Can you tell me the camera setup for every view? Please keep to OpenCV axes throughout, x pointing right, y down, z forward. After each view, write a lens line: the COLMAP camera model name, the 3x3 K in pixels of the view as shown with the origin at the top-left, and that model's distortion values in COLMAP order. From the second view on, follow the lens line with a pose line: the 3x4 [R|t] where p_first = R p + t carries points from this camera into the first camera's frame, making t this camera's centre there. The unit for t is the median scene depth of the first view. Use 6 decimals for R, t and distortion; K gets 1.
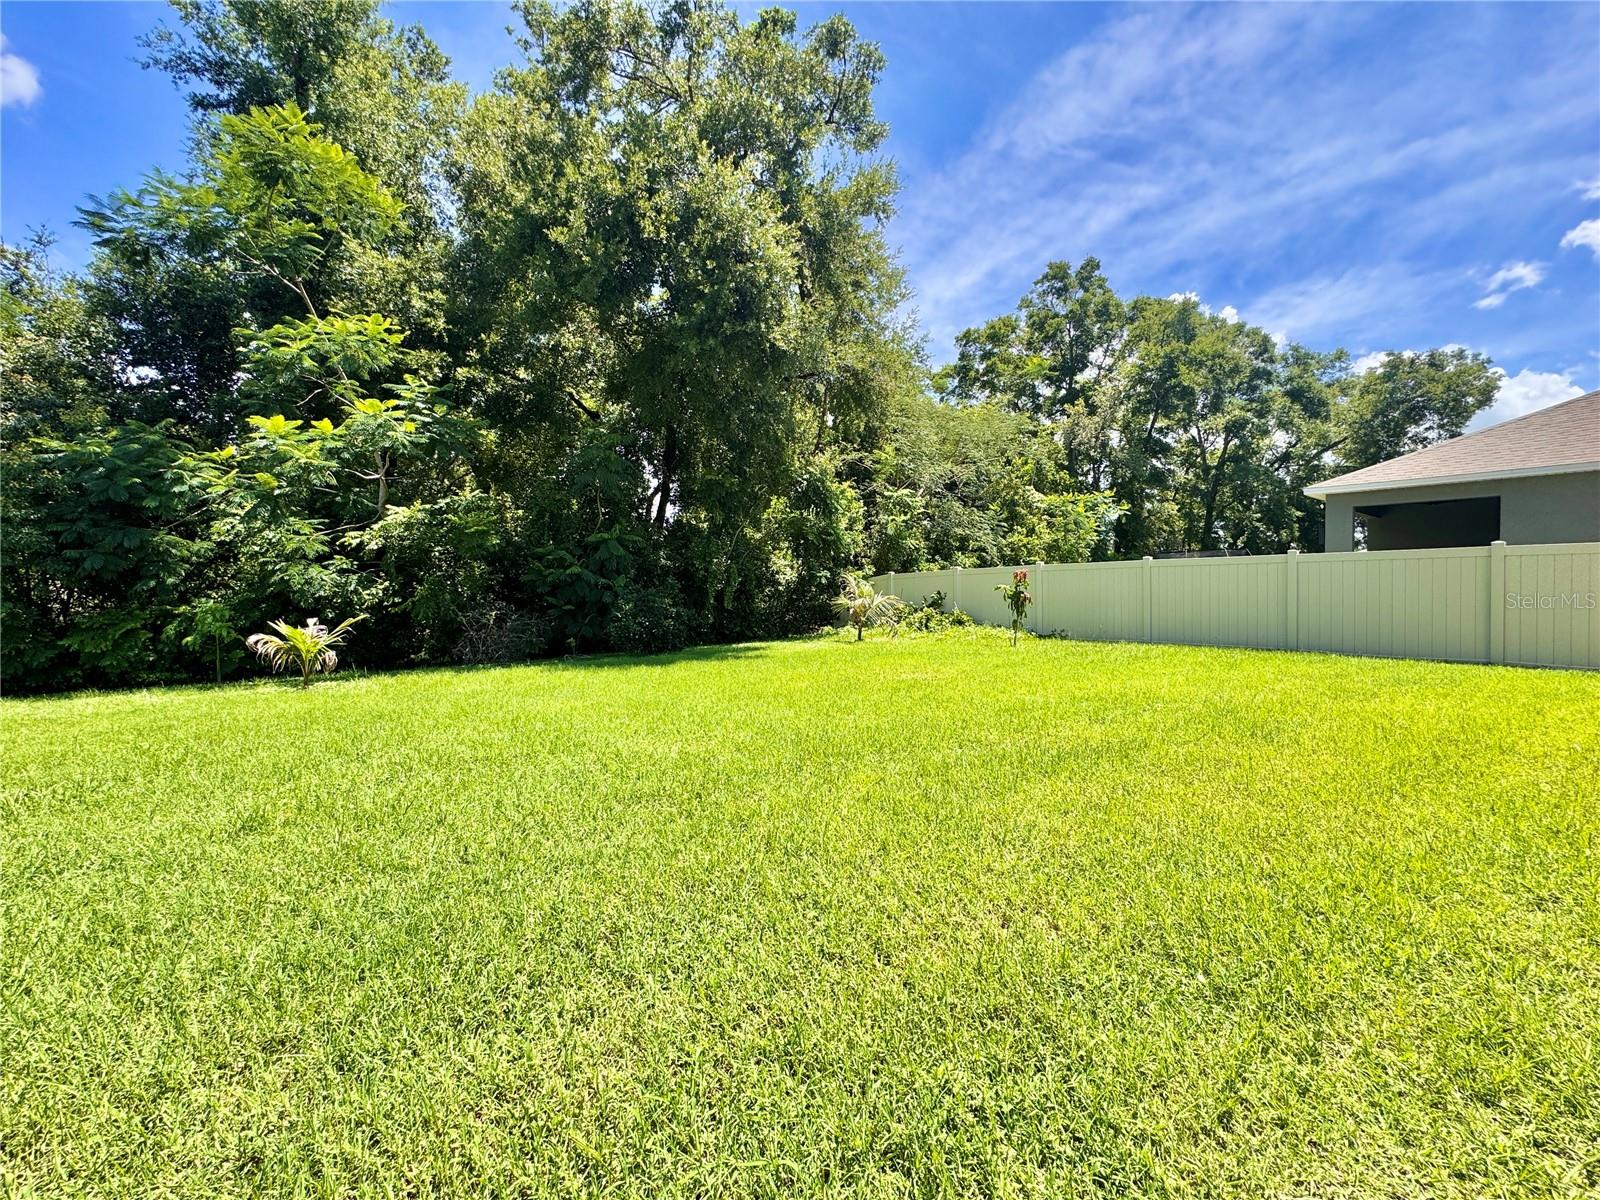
lens RADIAL K [[654.2, 0, 800.0], [0, 654.2, 600.0], [0, 0, 1]] dist [0.000829, 0.000069]
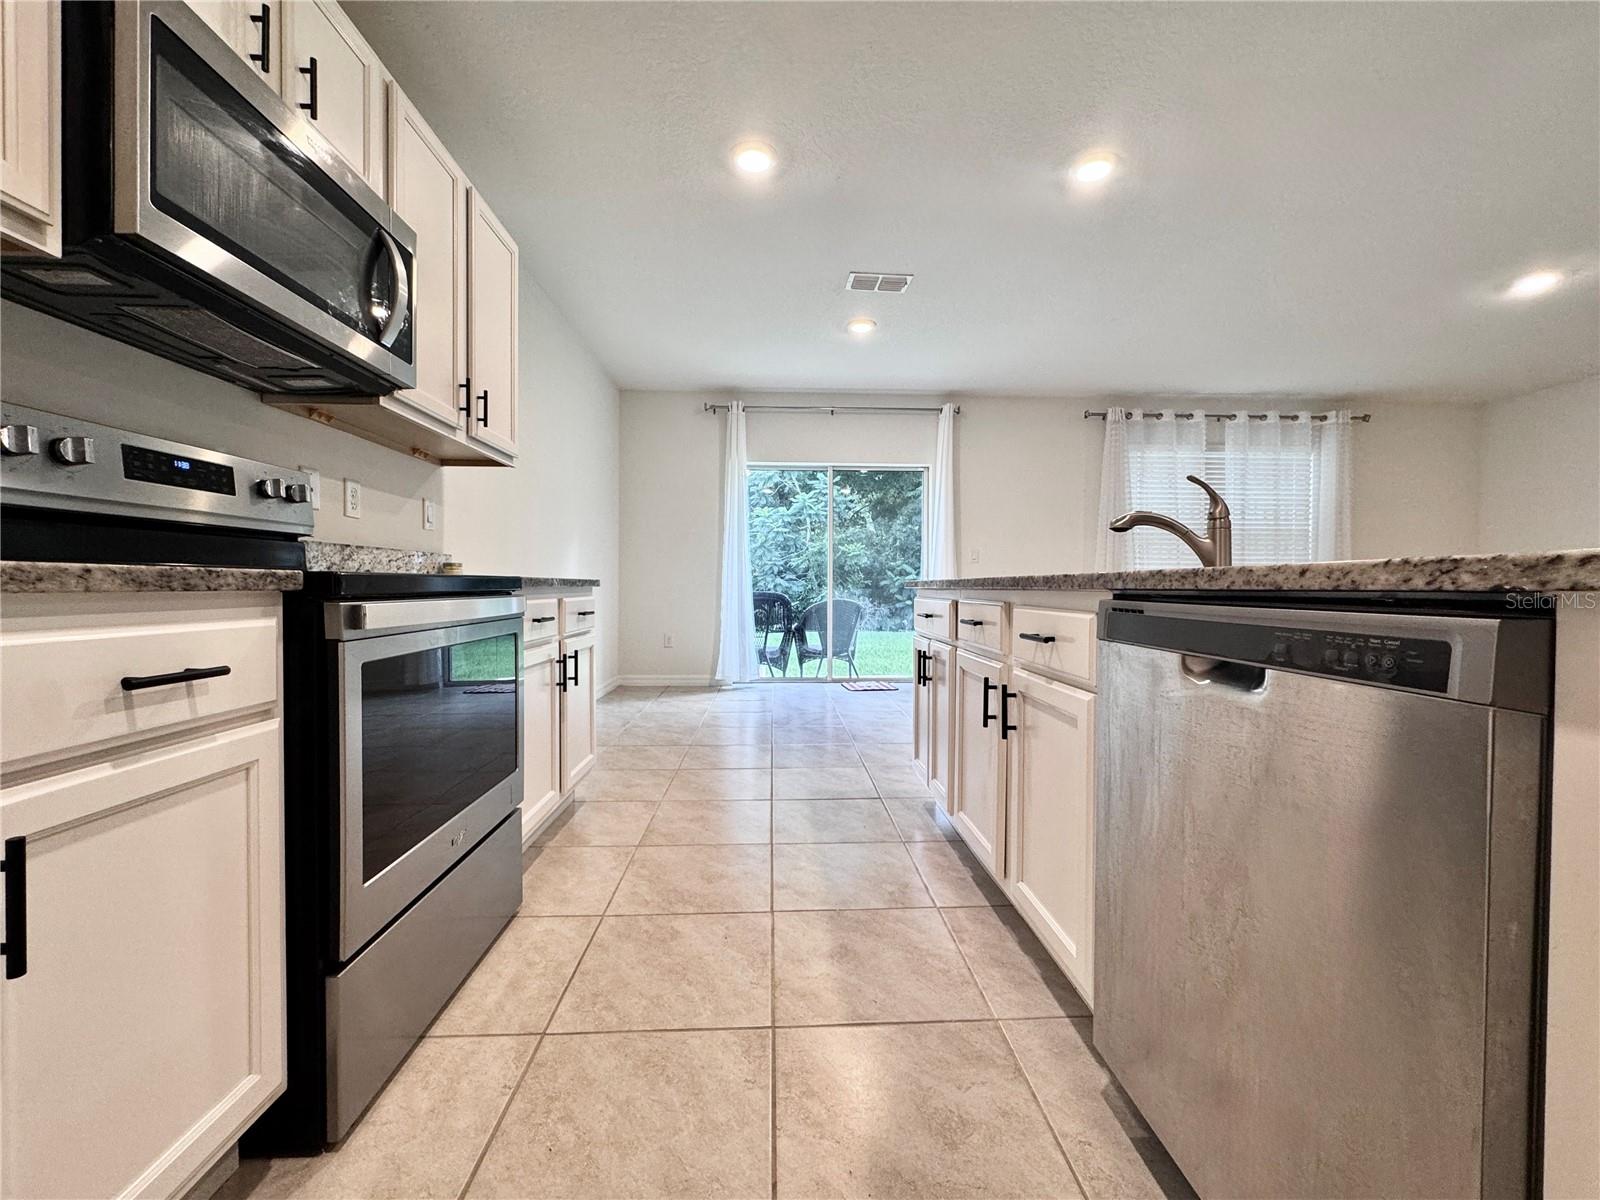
lens RADIAL K [[654.2, 0, 800.0], [0, 654.2, 600.0], [0, 0, 1]] dist [0.000829, 0.000069]
pose [[0.841809, 0.015167, -0.539563, 0.361515], [-0.015842, 0.999869, 0.003389, 0.008427], [0.539543, 0.005695, 0.841939, -0.594523]]
